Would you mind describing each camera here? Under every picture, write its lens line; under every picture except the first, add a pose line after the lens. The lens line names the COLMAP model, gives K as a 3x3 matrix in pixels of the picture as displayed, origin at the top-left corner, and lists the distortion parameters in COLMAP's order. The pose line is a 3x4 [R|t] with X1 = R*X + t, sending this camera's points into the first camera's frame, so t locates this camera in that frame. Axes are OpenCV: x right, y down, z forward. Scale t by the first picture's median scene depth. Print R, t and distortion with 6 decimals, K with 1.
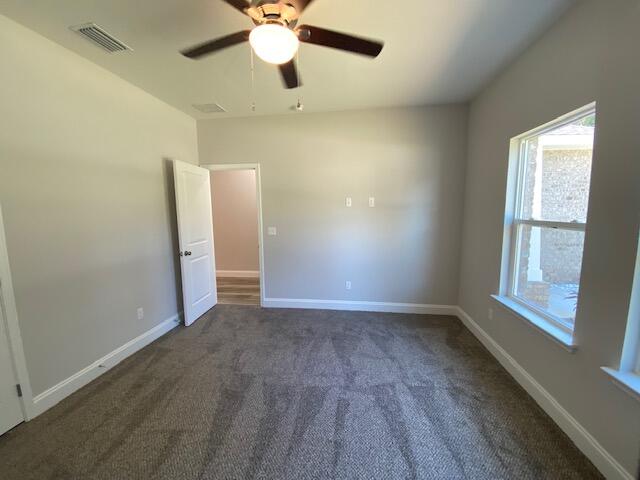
lens RADIAL K [[258.6, 0, 320.0], [0, 258.6, 240.0], [0, 0, 1]] dist [0.033086, -0.025613]
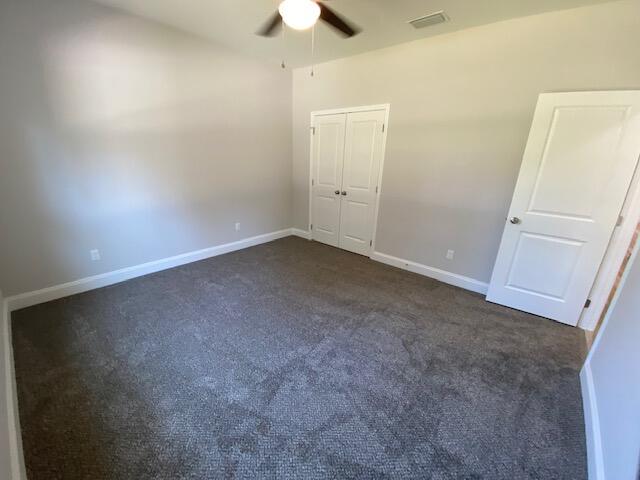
lens RADIAL K [[258.6, 0, 320.0], [0, 258.6, 240.0], [0, 0, 1]] dist [0.033086, -0.025613]
pose [[-0.535331, 0.246211, -0.807961, 0.560273], [-0.135458, 0.919164, 0.369848, -0.131231], [0.833710, 0.307436, -0.458706, 1.089303]]
